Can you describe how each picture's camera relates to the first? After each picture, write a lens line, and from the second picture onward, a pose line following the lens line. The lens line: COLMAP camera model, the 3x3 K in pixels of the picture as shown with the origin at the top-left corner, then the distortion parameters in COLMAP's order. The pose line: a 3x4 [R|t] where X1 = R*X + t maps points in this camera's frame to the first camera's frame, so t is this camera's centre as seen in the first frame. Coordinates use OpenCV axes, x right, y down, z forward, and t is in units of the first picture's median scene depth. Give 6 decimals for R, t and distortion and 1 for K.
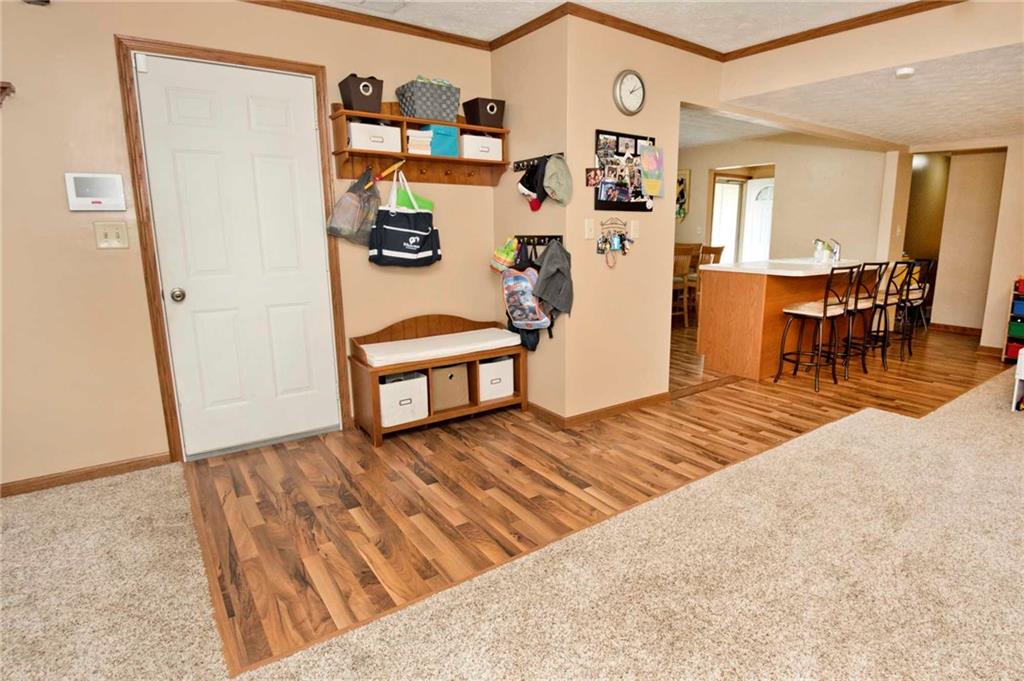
lens RADIAL K [[553.4, 0, 513.6], [0, 553.4, 348.1], [0, 0, 1]] dist [-0.022683, -0.001486]
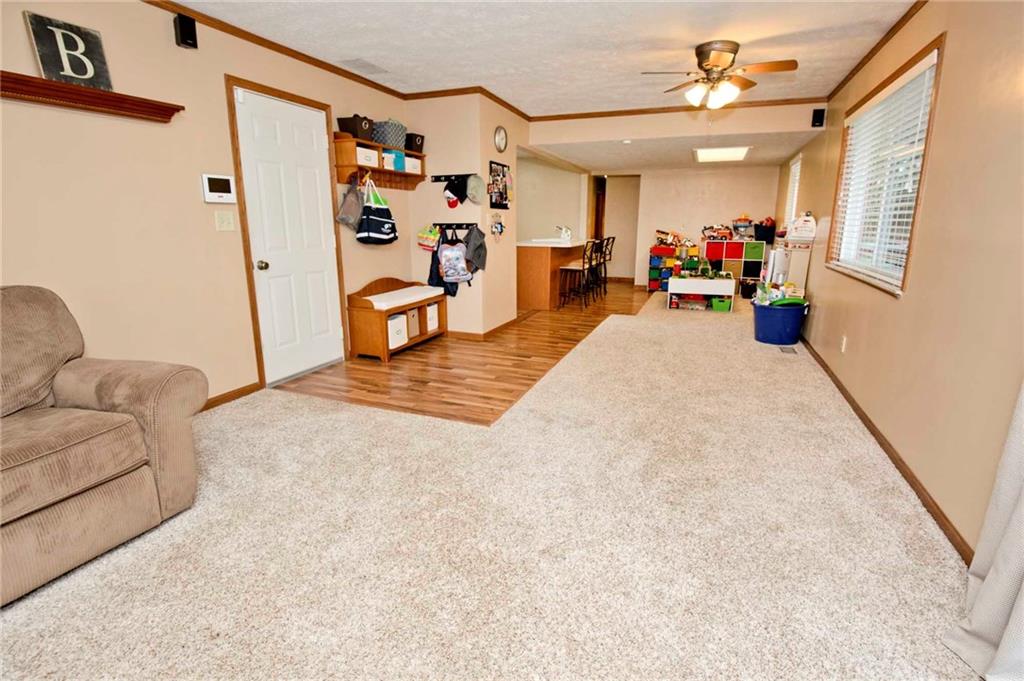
lens RADIAL K [[466.9, 0, 516.8], [0, 466.9, 336.1], [0, 0, 1]] dist [-0.013150, -0.016279]
pose [[0.855304, -0.118234, 0.504456, -0.551540], [0.102290, 0.992985, 0.059302, 0.063259], [-0.507929, 0.000879, 0.861399, -0.273513]]
